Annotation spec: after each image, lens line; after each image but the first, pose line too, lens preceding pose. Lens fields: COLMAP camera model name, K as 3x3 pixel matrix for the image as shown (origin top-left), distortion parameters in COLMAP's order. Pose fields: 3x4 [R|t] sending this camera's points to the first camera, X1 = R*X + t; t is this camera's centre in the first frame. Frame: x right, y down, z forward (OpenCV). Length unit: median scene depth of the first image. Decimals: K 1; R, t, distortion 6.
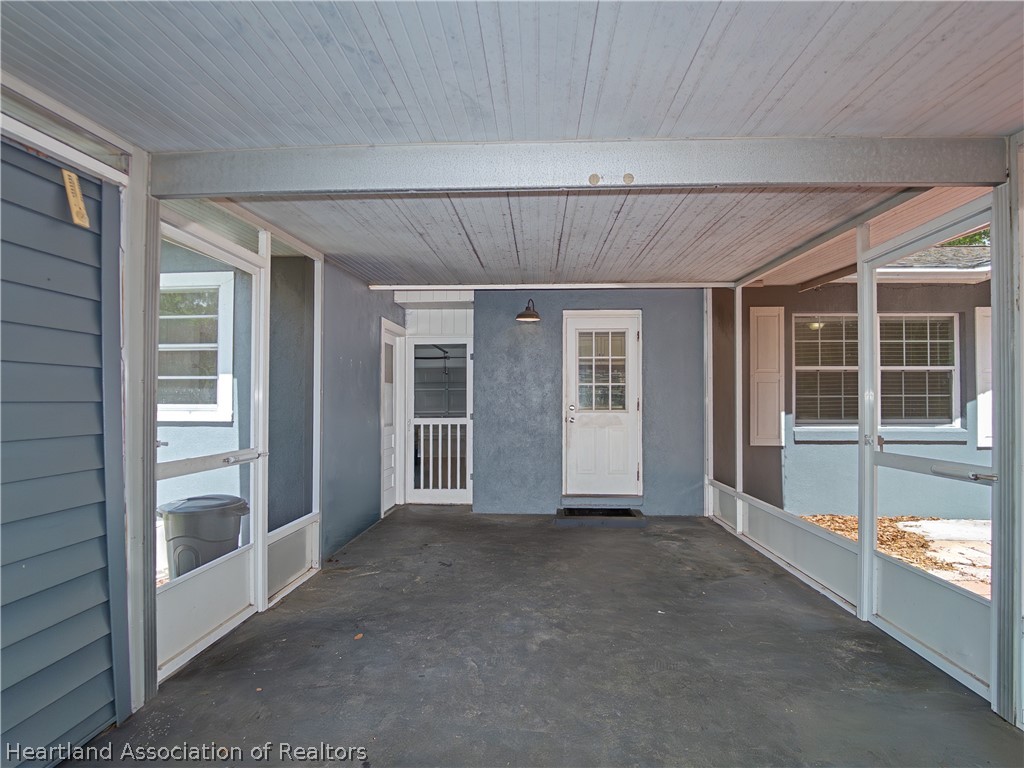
lens RADIAL K [[524.7, 0, 501.9], [0, 524.7, 387.8], [0, 0, 1]] dist [-0.018344, -0.008678]
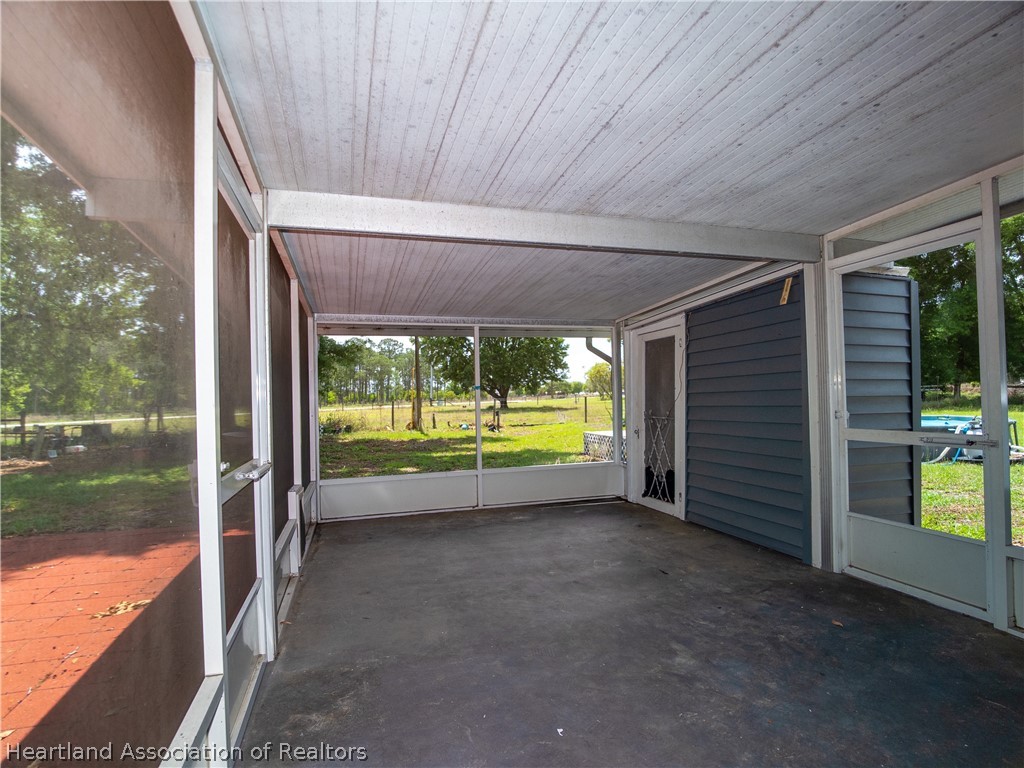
lens RADIAL K [[524.7, 0, 501.9], [0, 524.7, 387.8], [0, 0, 1]] dist [-0.018344, -0.008678]
pose [[-0.935951, 0.013701, -0.351864, 0.680637], [0.034092, 0.998074, -0.051822, 0.067749], [0.350476, -0.060499, -0.934616, 1.794870]]
